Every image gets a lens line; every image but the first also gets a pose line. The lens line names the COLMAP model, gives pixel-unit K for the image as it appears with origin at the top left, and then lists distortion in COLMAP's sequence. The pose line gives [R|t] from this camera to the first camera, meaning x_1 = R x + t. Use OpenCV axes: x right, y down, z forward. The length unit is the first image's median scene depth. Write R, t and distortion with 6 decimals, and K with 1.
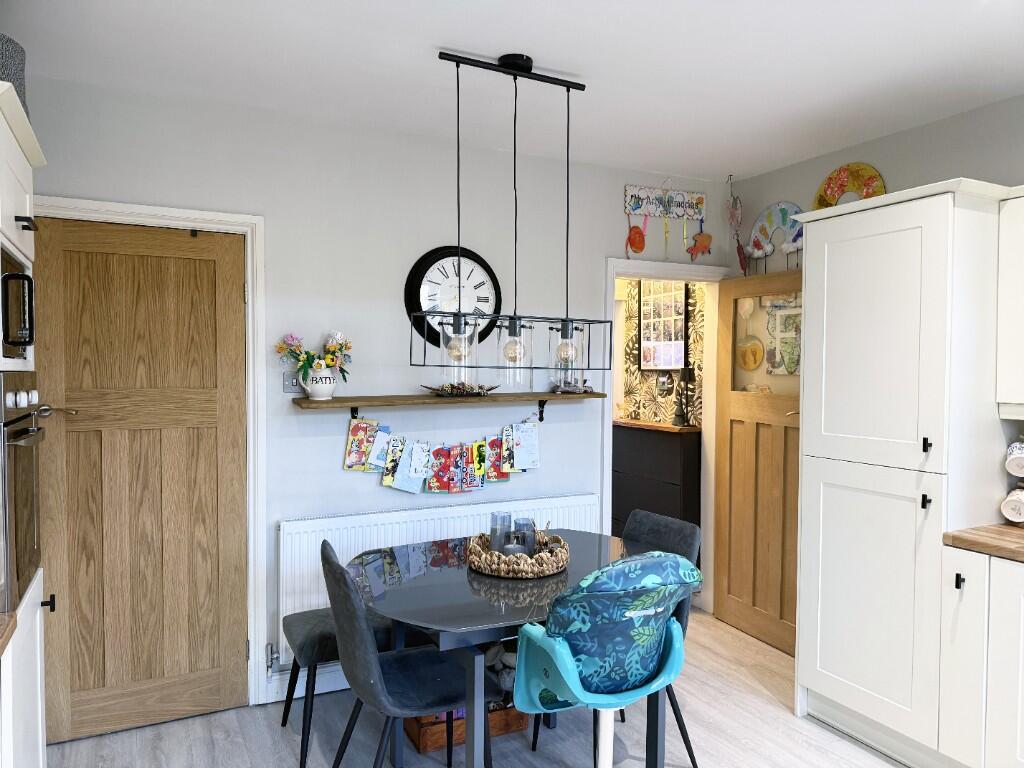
lens RADIAL K [[716.8, 0, 511.0], [0, 716.8, 384.8], [0, 0, 1]] dist [0.006911, 0.001517]
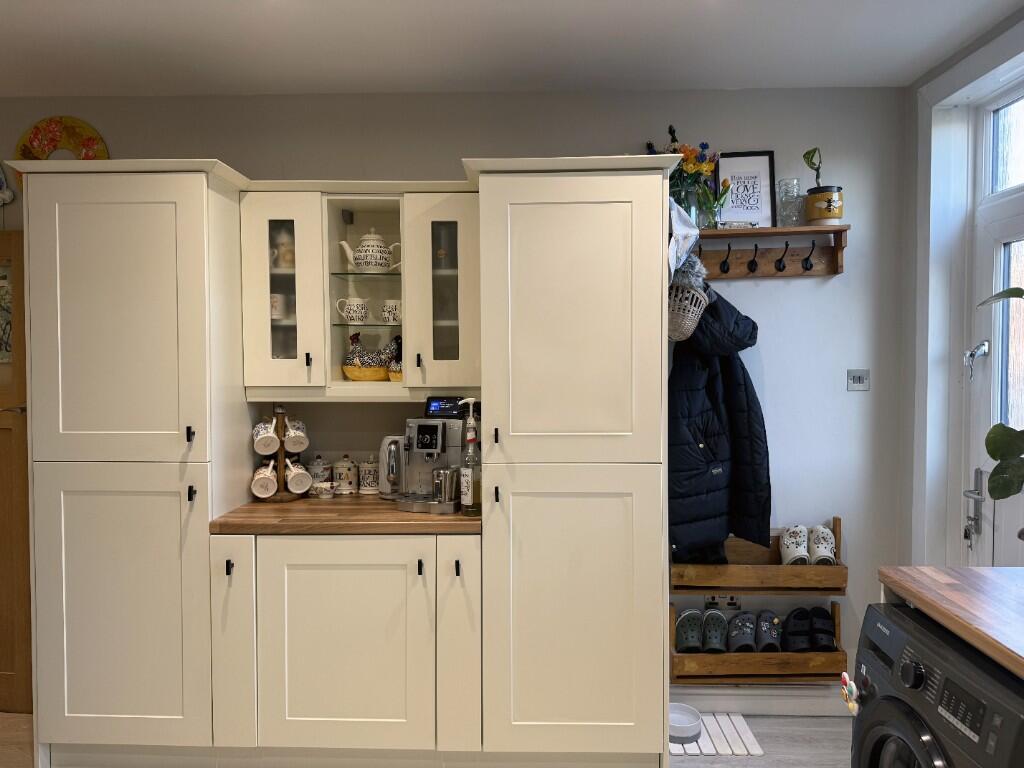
lens RADIAL K [[716.8, 0, 512.1], [0, 716.8, 382.8], [0, 0, 1]] dist [0.006911, 0.001517]
pose [[0.490792, -0.034671, 0.870587, -0.036241], [0.023798, 0.999369, 0.026383, 0.001380], [-0.870952, 0.007770, 0.491307, 0.156964]]
